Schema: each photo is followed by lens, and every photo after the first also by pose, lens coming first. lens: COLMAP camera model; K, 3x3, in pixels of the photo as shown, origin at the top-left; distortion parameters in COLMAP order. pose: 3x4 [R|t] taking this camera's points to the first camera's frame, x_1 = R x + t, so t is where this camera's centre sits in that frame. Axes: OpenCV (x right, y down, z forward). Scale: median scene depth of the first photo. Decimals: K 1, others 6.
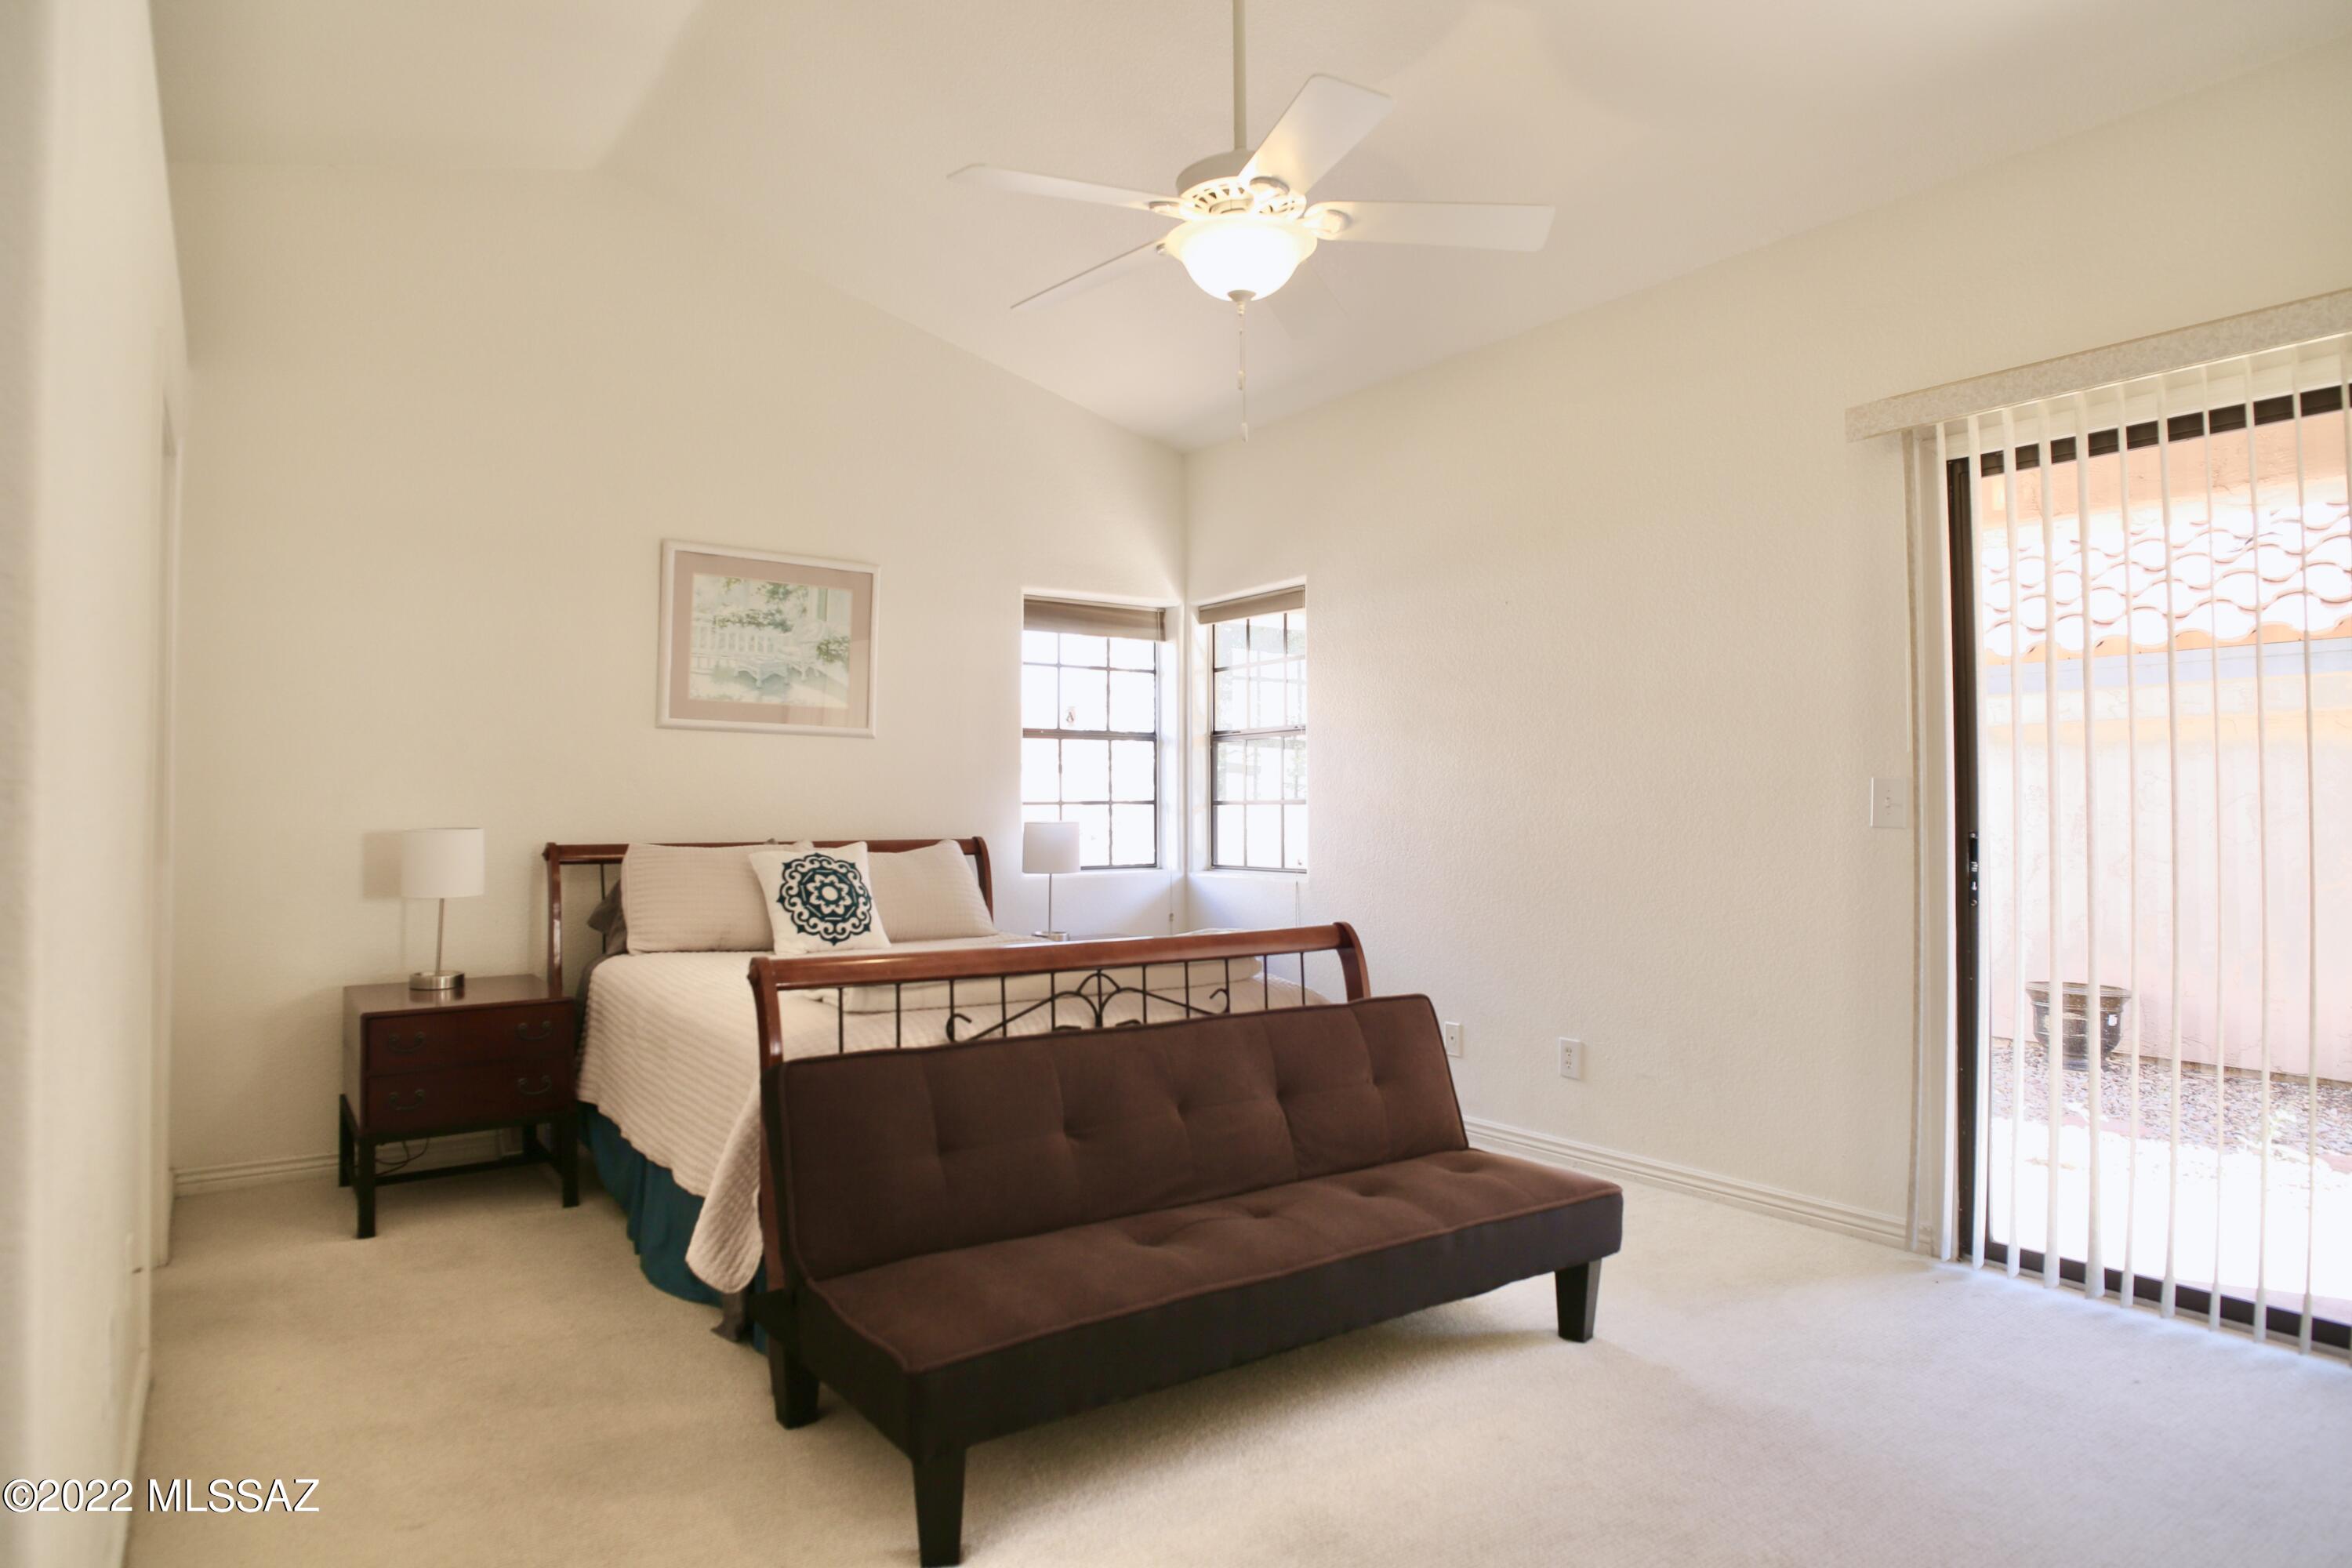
lens RADIAL K [[1306.2, 0, 1176.0], [0, 1306.2, 784.0], [0, 0, 1]] dist [-0.045952, 0.016011]
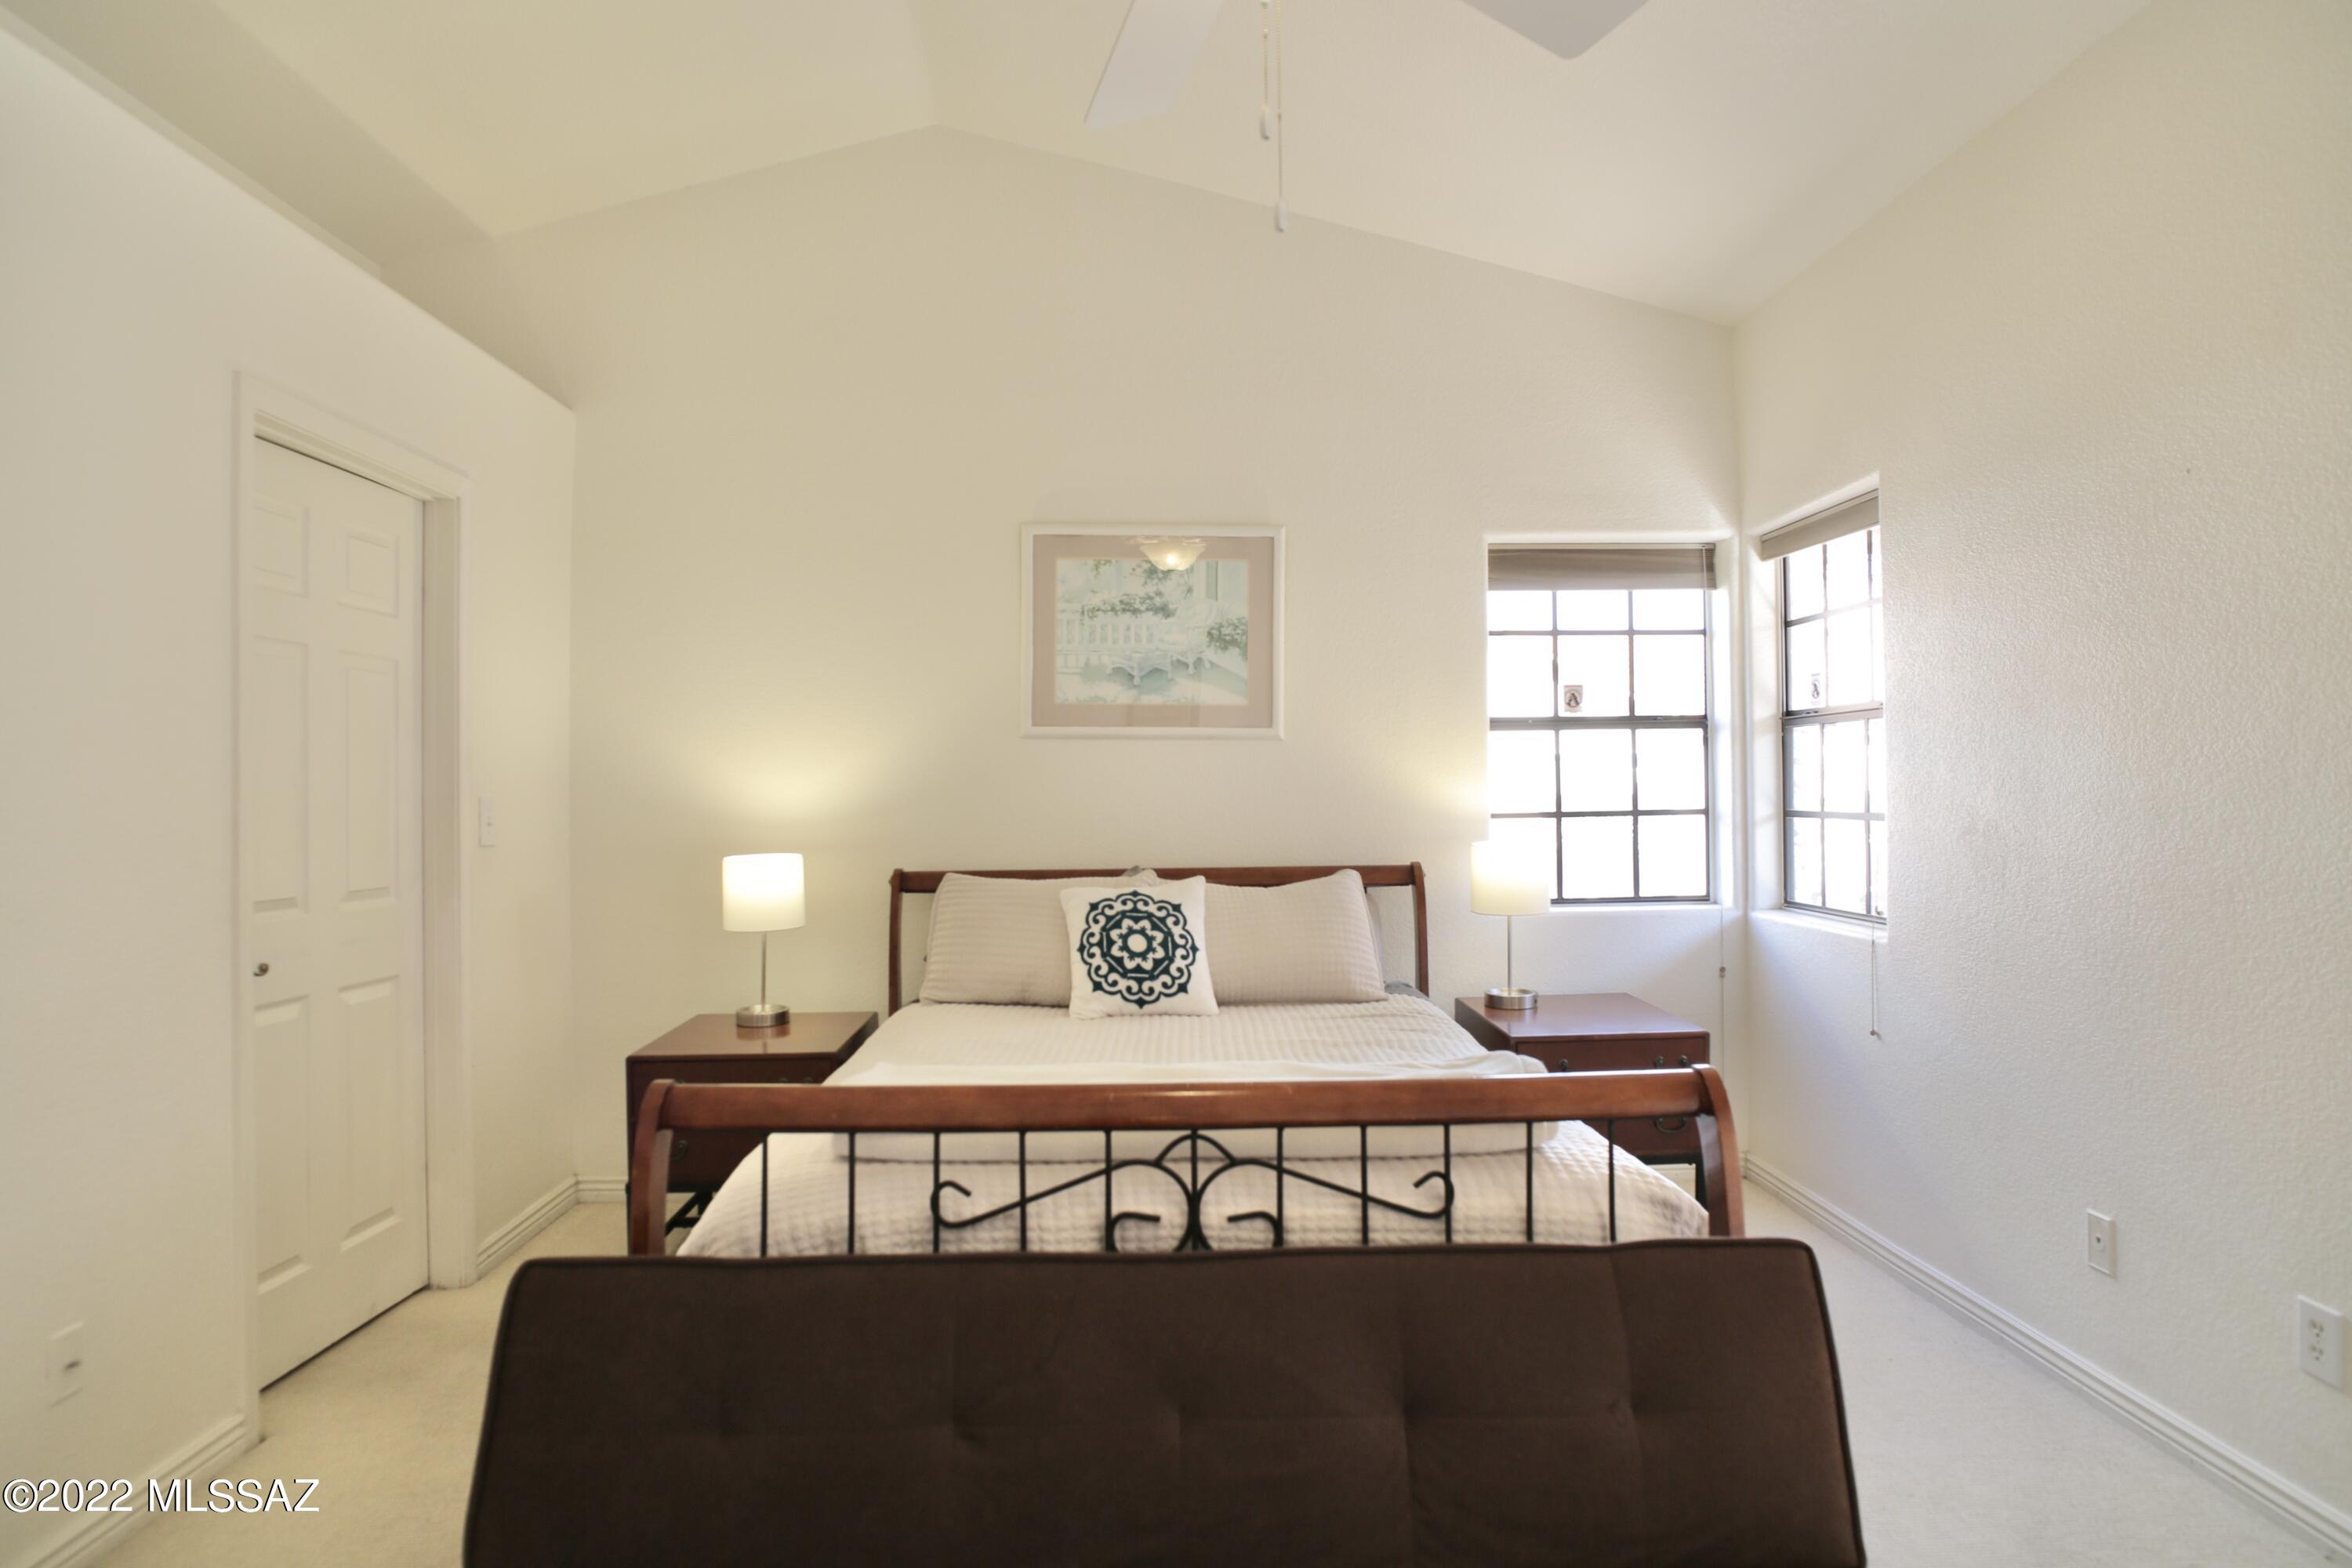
lens RADIAL K [[1350.6, 0, 1176.5], [0, 1350.6, 778.7], [0, 0, 1]] dist [-0.052265, 0.031950]
pose [[0.842155, -0.011241, -0.539118, 0.180688], [0.018799, 0.999787, 0.008520, -0.021161], [0.538907, -0.017310, 0.842187, 0.279402]]
